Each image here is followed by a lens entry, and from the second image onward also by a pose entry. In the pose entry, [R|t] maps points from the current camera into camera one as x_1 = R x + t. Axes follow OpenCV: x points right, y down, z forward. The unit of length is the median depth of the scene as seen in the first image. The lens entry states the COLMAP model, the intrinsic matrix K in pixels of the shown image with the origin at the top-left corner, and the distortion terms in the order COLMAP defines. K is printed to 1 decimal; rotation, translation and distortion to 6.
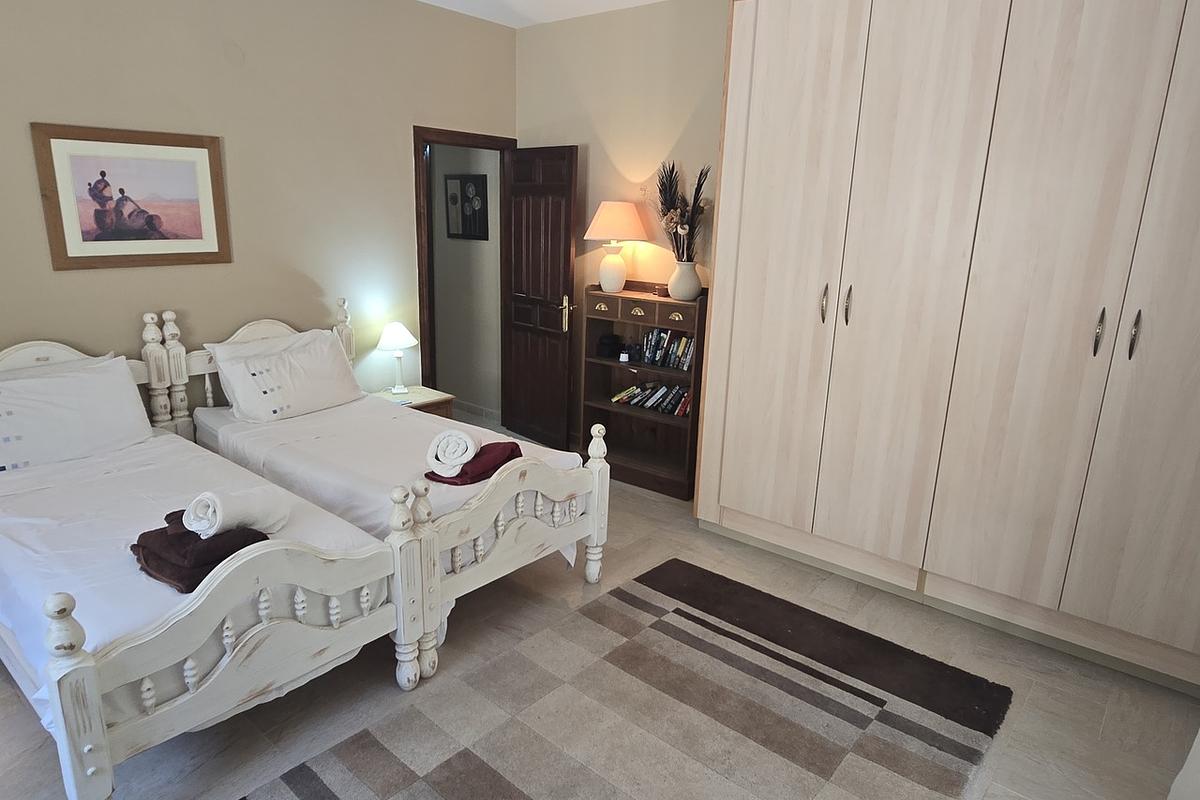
lens RADIAL K [[733.2, 0, 598.6], [0, 733.2, 401.9], [0, 0, 1]] dist [0.001549, -0.002609]
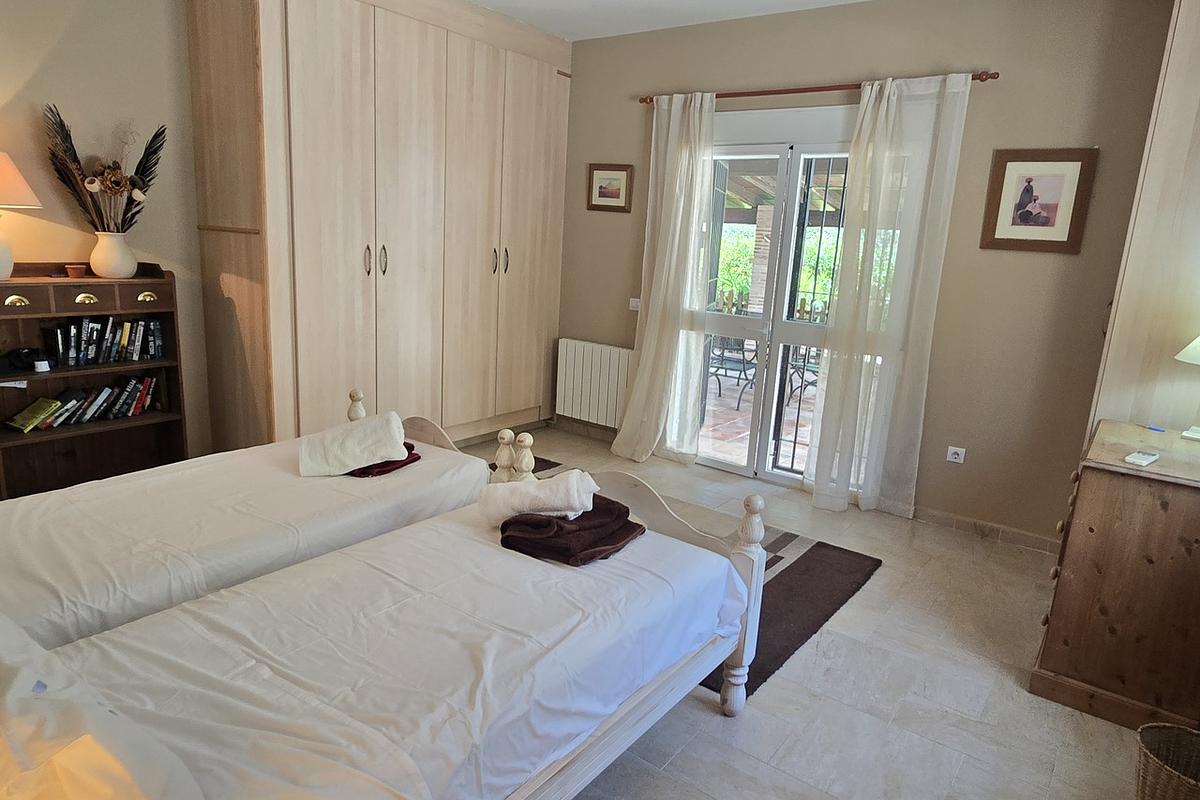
lens RADIAL K [[733.2, 0, 607.1], [0, 733.2, 400.8], [0, 0, 1]] dist [0.001549, -0.002609]
pose [[-0.061373, -0.249422, 0.966448, -0.753911], [0.196840, 0.946233, 0.256705, -0.109409], [-0.978513, 0.205991, -0.008977, 0.479781]]
